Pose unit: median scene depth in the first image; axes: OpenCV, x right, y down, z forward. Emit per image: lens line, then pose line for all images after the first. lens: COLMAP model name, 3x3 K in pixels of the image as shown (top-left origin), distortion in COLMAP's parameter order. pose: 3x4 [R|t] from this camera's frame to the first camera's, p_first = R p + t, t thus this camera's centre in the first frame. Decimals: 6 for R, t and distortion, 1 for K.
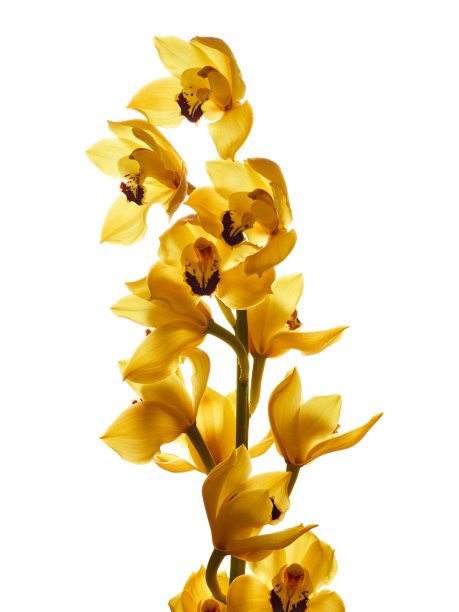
lens RADIAL K [[1584.7, 0, 229.0], [0, 1584.7, 310.4], [0, 0, 1]] dist [-0.051484, 0.000000]
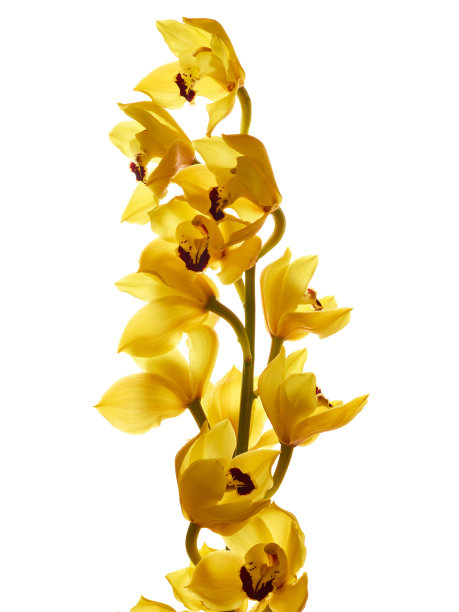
lens RADIAL K [[1584.7, 0, 227.6], [0, 1584.7, 306.7], [0, 0, 1]] dist [-0.051484, 0.000000]
pose [[0.945502, 0.020261, -0.324986, 0.331907], [-0.033659, 0.998797, -0.035658, 0.048600], [0.323873, 0.044654, 0.945046, 0.043925]]
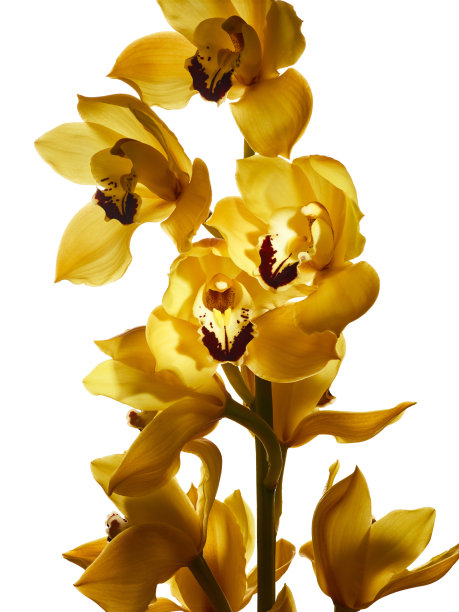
lens RADIAL K [[1584.7, 0, 236.0], [0, 1584.7, 302.4], [0, 0, 1]] dist [-0.051484, 0.000000]
pose [[0.977594, -0.004331, 0.210453, -0.150345], [0.007488, 0.999871, -0.014209, -0.024572], [-0.210364, 0.015466, 0.977501, 0.347880]]
